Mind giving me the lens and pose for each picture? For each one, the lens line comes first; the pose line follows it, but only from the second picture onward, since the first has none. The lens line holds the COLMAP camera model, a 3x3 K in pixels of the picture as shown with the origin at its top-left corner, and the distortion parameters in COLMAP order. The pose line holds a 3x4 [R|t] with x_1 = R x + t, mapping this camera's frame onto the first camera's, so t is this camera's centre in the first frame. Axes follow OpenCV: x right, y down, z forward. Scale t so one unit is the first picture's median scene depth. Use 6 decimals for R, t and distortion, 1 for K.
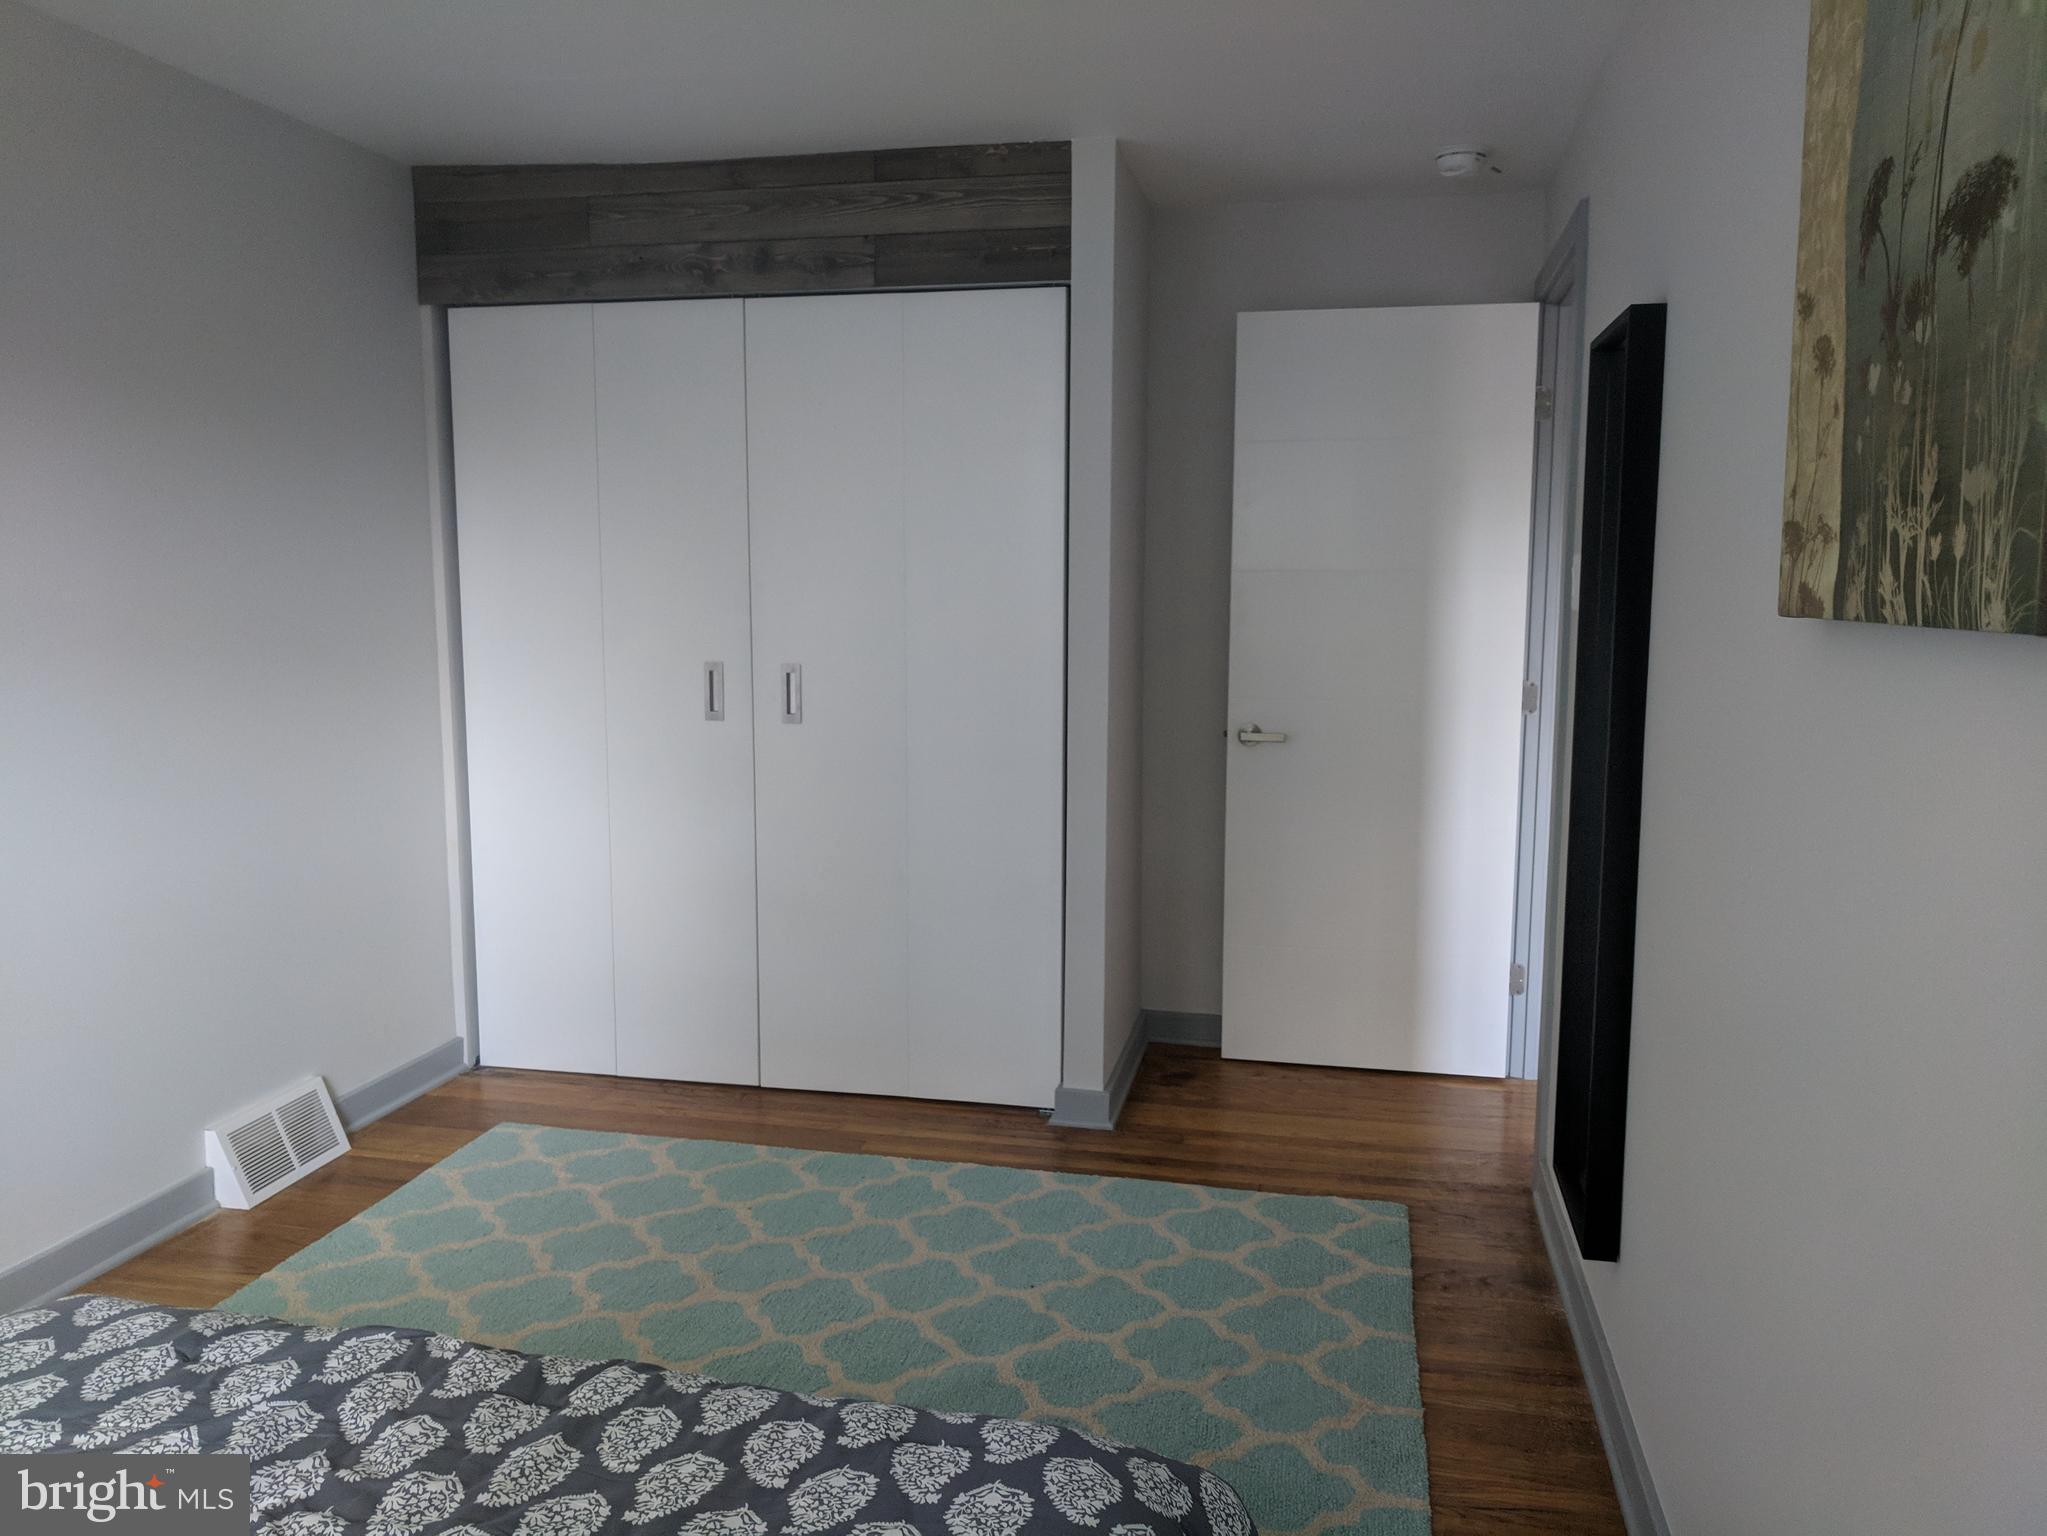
lens RADIAL K [[1527.0, 0, 1019.4], [0, 1527.0, 767.4], [0, 0, 1]] dist [-0.003834, 0.022038]
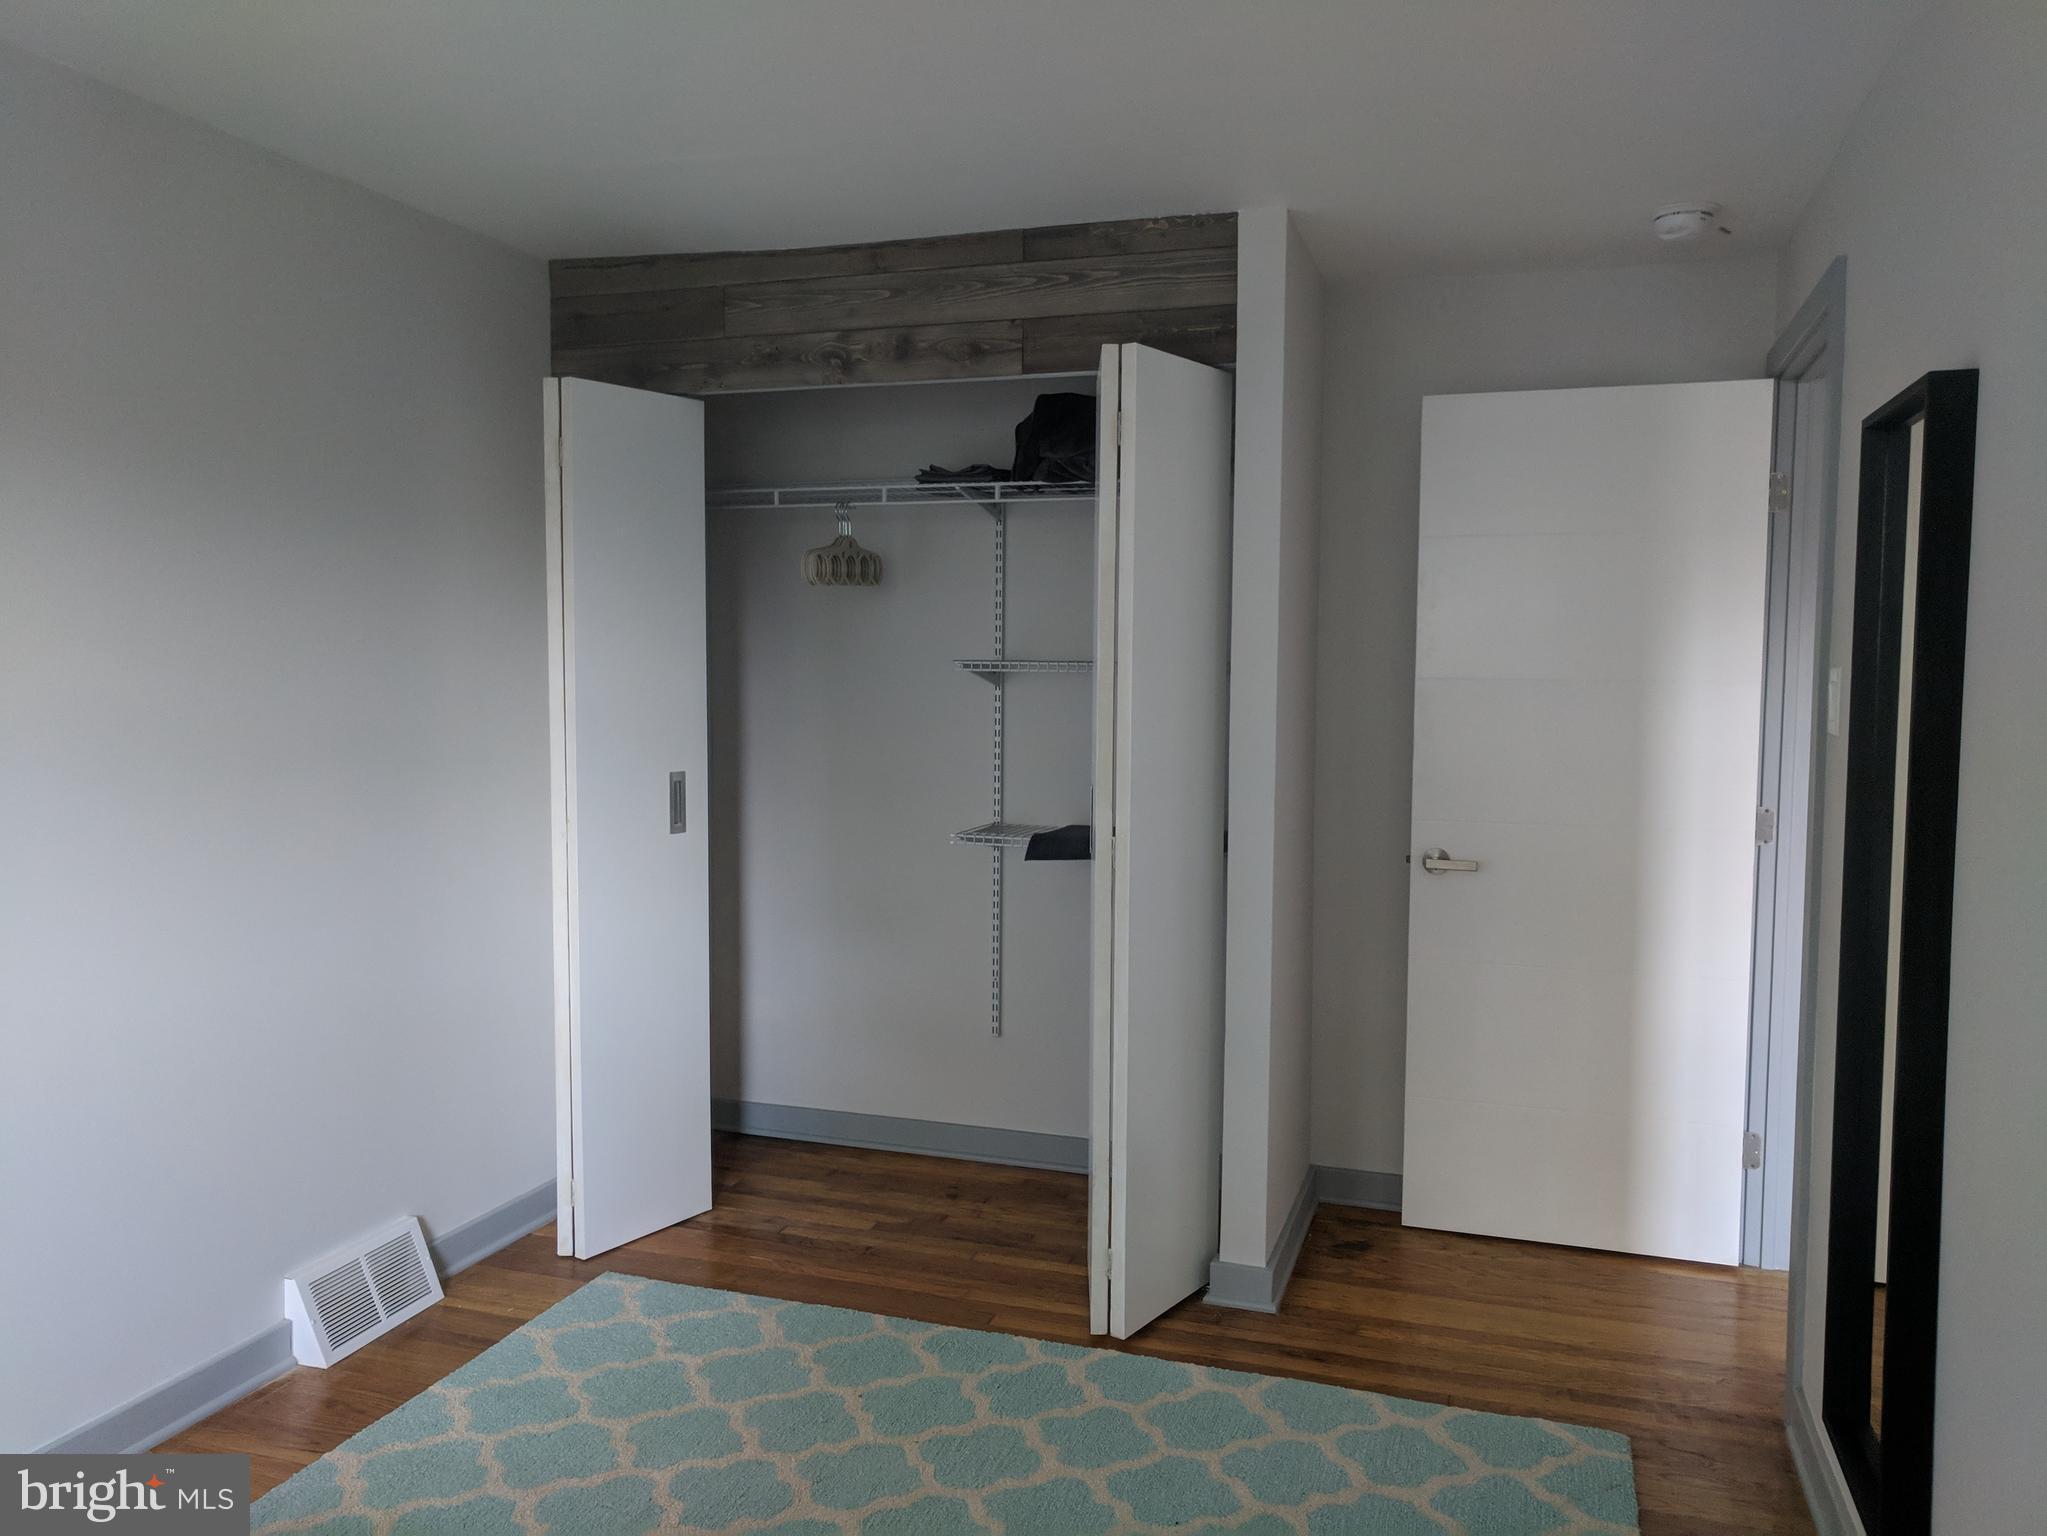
lens RADIAL K [[1527.0, 0, 1025.6], [0, 1527.0, 765.9], [0, 0, 1]] dist [-0.003834, 0.022038]
pose [[0.994196, 0.010816, -0.107041, 0.009065], [-0.017048, 0.998201, -0.057481, -0.025453], [0.106227, 0.058972, 0.992592, 0.099772]]
